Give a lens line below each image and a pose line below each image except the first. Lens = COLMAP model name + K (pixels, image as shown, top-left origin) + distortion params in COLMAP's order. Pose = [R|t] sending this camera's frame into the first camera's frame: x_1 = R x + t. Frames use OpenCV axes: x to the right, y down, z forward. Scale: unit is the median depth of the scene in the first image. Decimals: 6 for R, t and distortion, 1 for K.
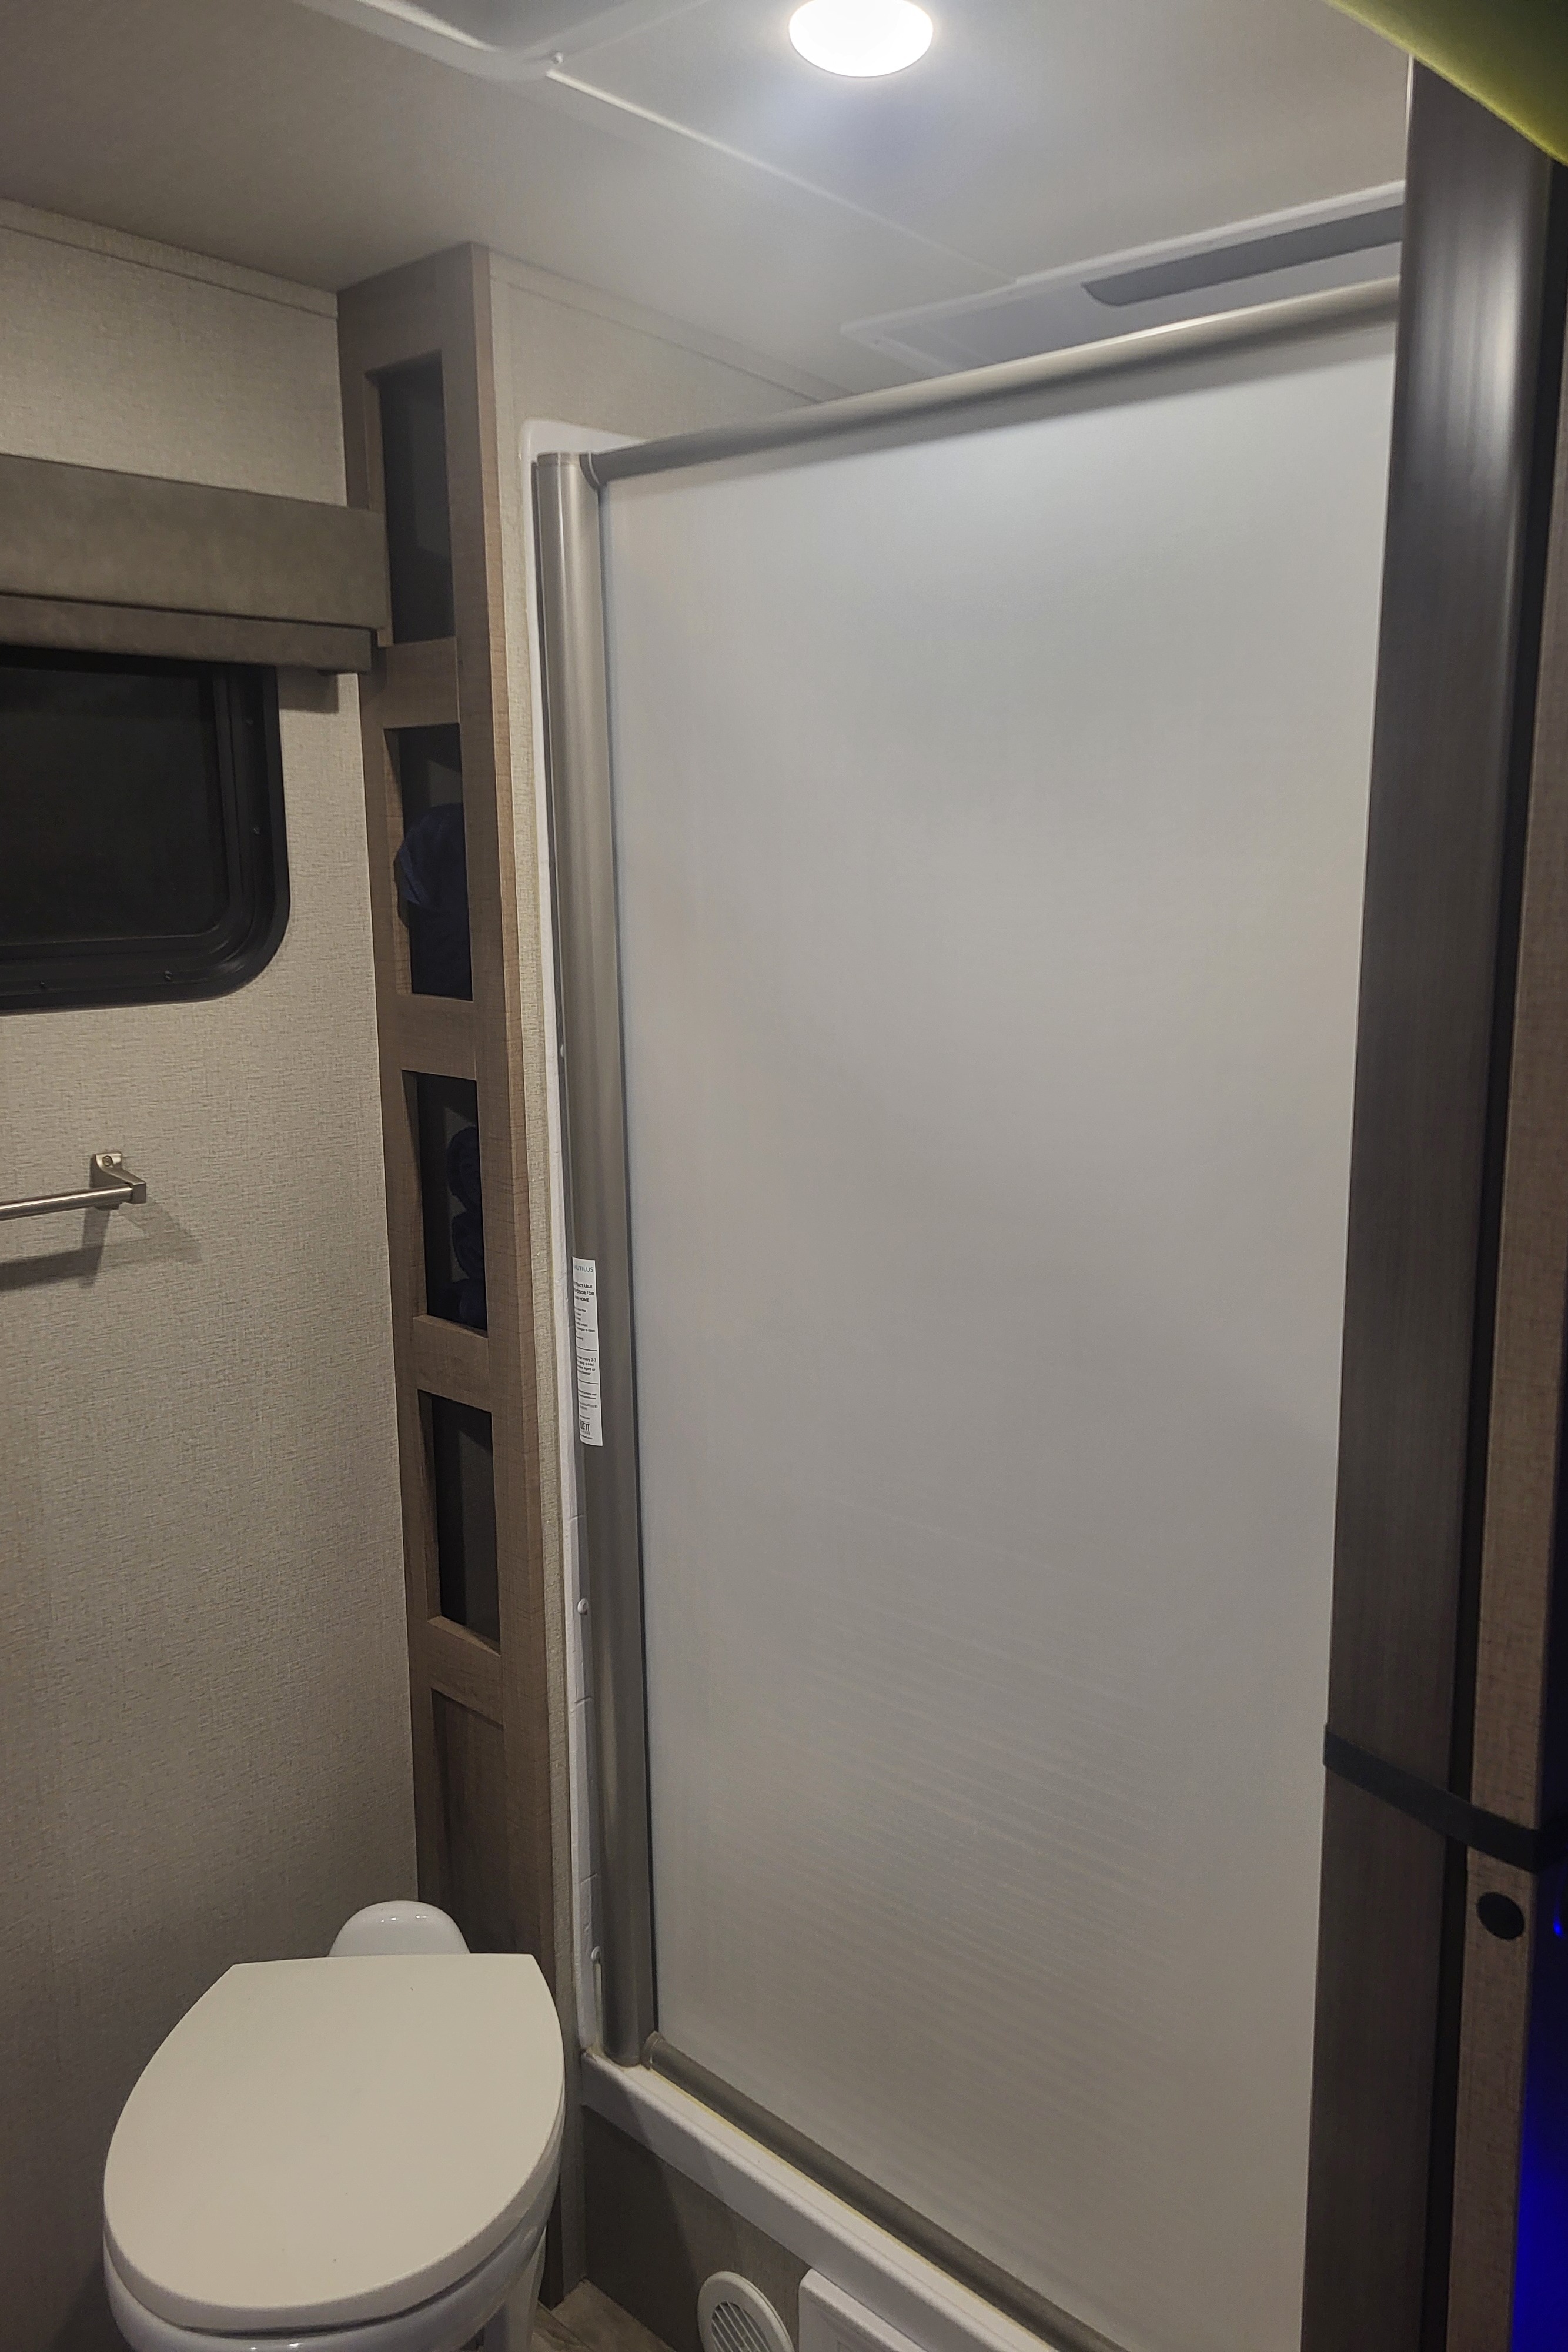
lens RADIAL K [[1789.2, 0, 792.7], [0, 1789.2, 1184.7], [0, 0, 1]] dist [0.042748, -0.006619]
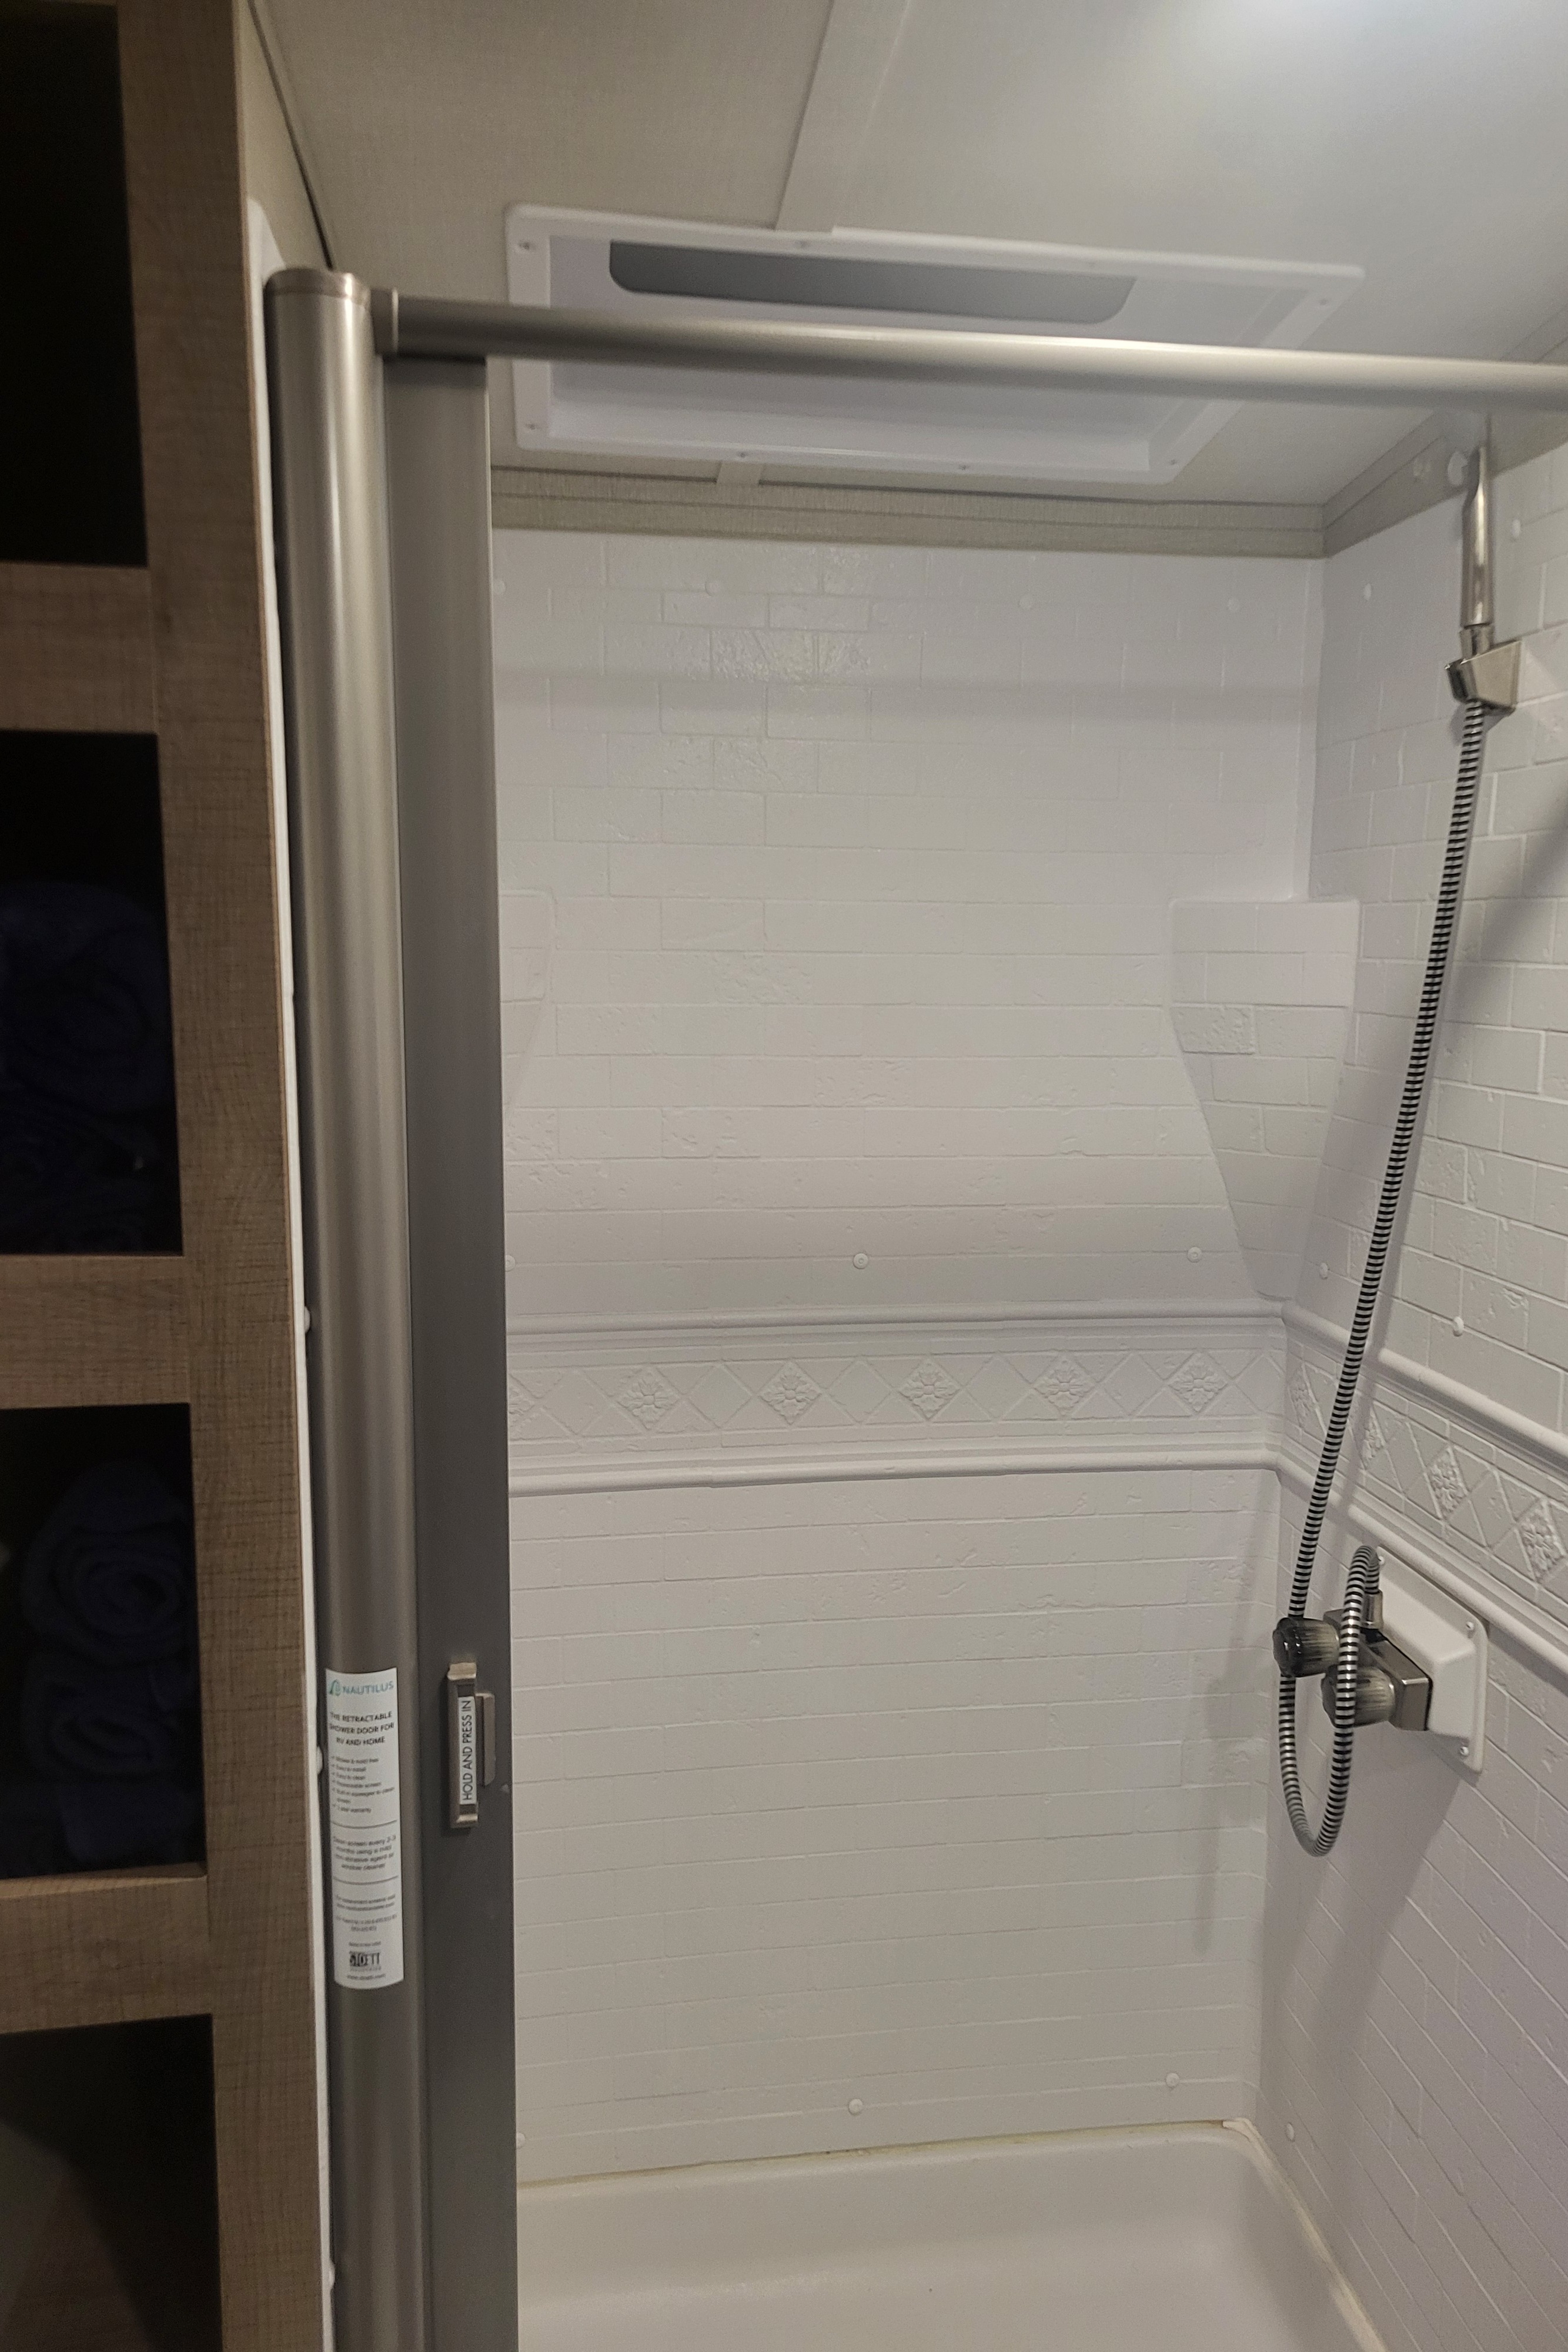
lens RADIAL K [[1789.2, 0, 791.7], [0, 1789.2, 1162.5], [0, 0, 1]] dist [0.042748, -0.006619]
pose [[0.616308, -0.094957, 0.781759, -0.469379], [0.127320, 0.991658, 0.020079, -0.115368], [-0.777145, 0.087158, 0.623257, 0.517289]]
